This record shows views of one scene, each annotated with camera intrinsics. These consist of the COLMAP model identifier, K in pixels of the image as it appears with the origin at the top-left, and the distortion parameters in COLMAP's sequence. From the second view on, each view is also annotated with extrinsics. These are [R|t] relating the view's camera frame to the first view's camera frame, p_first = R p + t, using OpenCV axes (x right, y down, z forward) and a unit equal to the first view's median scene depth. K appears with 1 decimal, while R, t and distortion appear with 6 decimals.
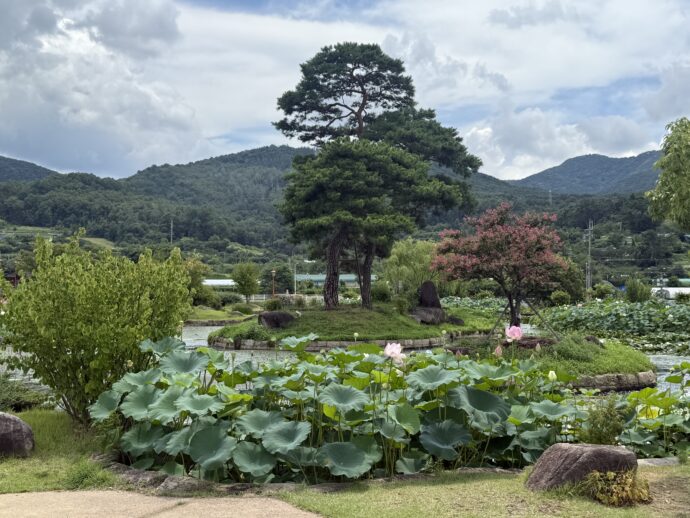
lens RADIAL K [[883.4, 0, 345.2], [0, 883.4, 259.1], [0, 0, 1]] dist [0.148162, 0.000000]
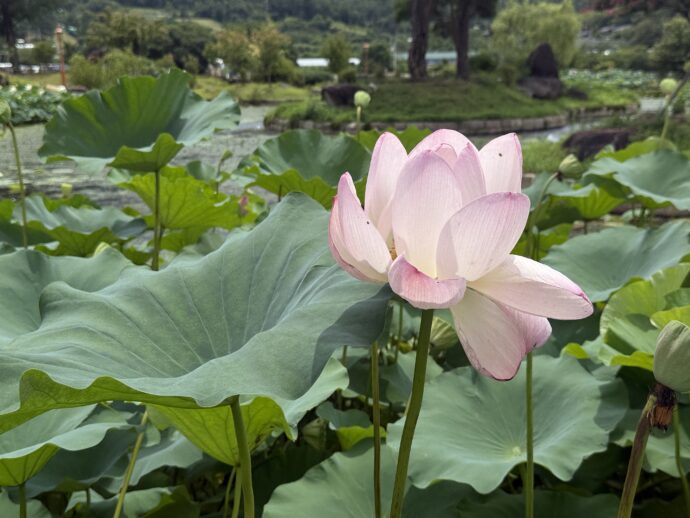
lens RADIAL K [[825.7, 0, 341.1], [0, 825.7, 262.9], [0, 0, 1]] dist [0.079374, 0.000000]
pose [[0.991588, 0.017187, -0.128292, 0.013187], [0.016339, 0.966598, 0.255777, 0.020466], [0.128403, -0.255722, 0.958185, 0.216365]]
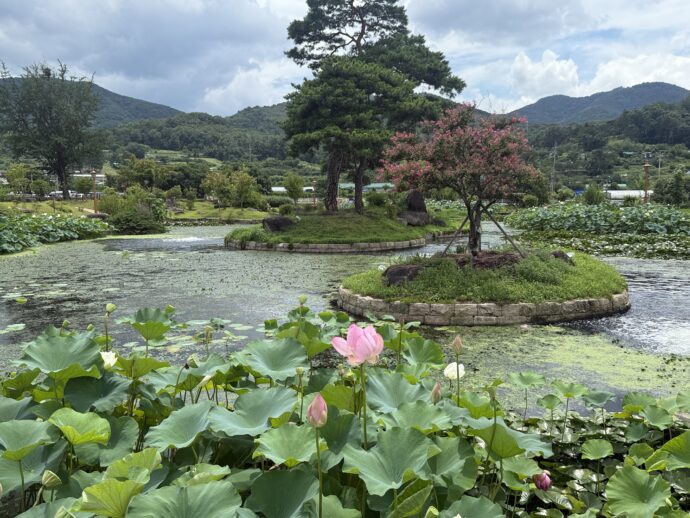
lens RADIAL K [[581.4, 0, 346.4], [0, 581.4, 260.0], [0, 0, 1]] dist [0.074230, -0.021109]
pose [[0.997751, 0.004882, -0.066855, 0.051742], [0.005095, 0.988936, 0.148254, 0.002620], [0.066839, -0.148262, 0.986687, 0.206778]]
